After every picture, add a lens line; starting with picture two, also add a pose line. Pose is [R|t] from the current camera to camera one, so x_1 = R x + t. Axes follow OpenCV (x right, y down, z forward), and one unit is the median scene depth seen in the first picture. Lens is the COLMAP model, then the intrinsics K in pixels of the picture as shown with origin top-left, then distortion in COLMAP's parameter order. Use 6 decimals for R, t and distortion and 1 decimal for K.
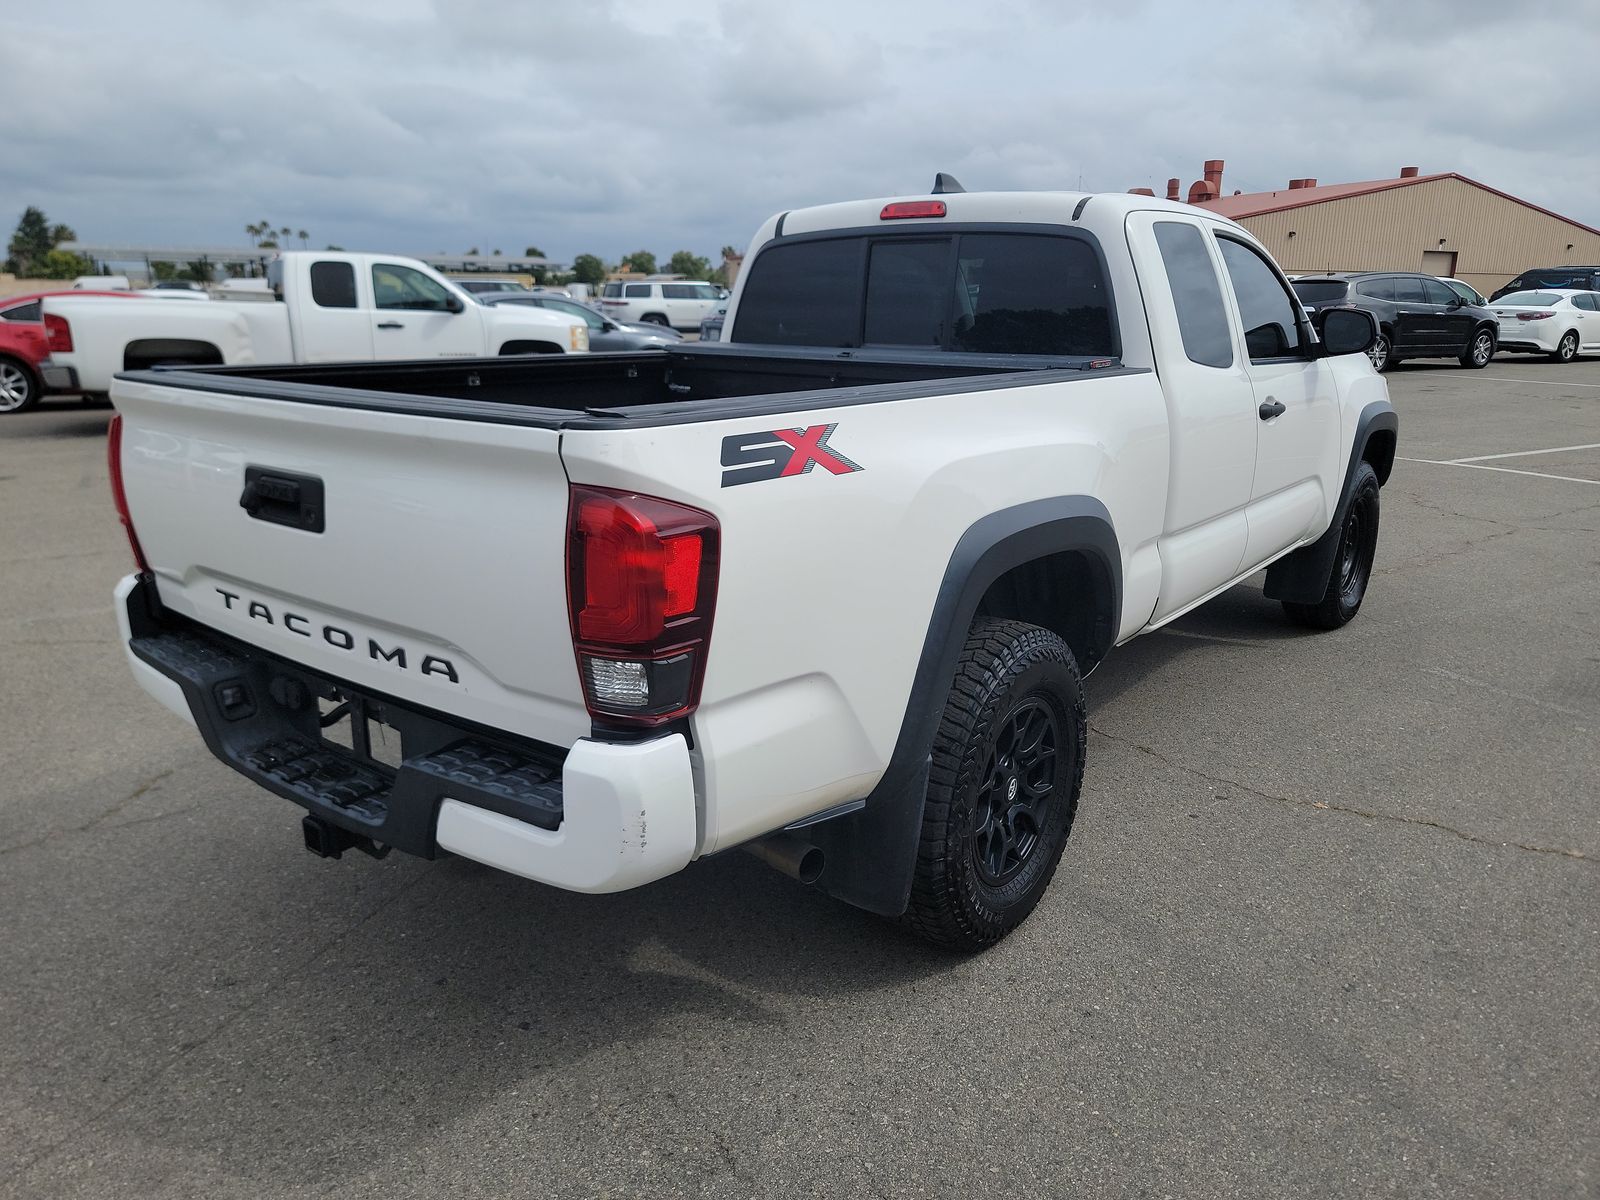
lens RADIAL K [[1123.5, 0, 793.6], [0, 1123.5, 609.3], [0, 0, 1]] dist [0.056431, -0.044889]
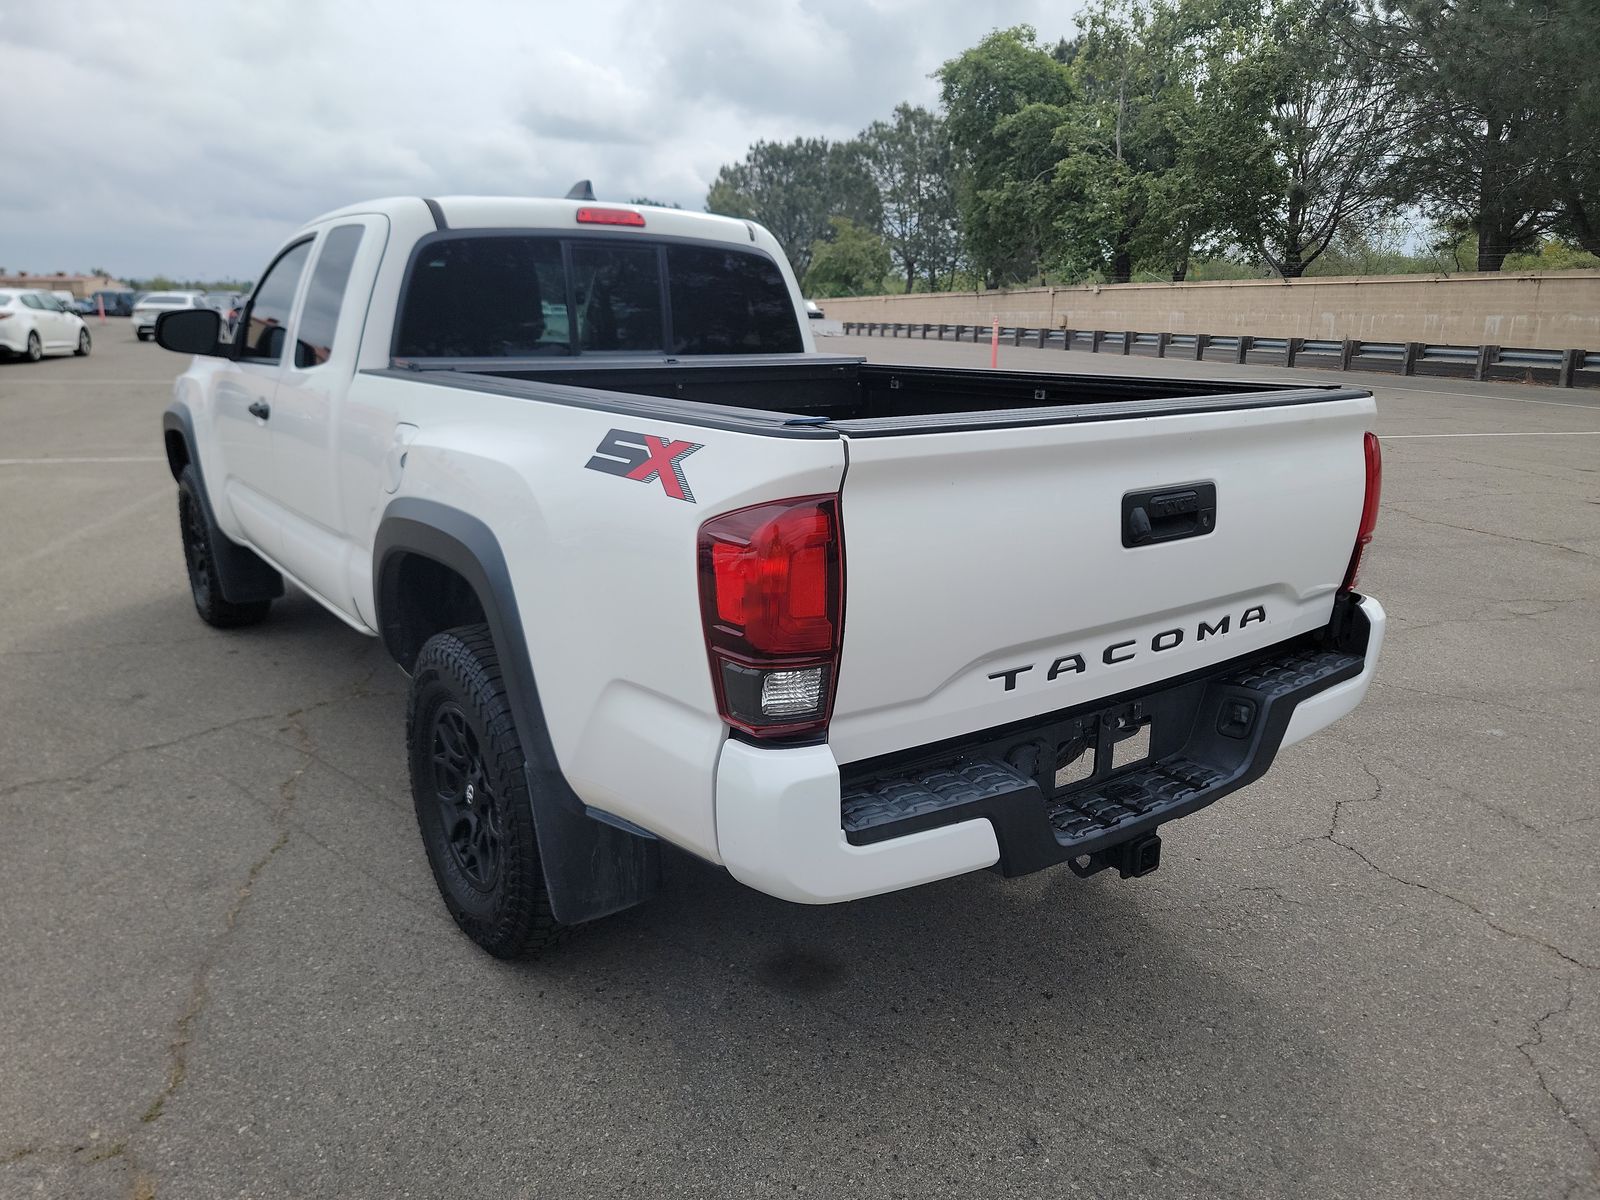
lens RADIAL K [[1123.5, 0, 804.2], [0, 1123.5, 595.8], [0, 0, 1]] dist [0.056431, -0.044889]
pose [[0.263444, -0.240168, 0.934300, -0.887565], [0.249610, 0.952501, 0.174464, -0.169470], [-0.931822, 0.187249, 0.310878, 0.605828]]
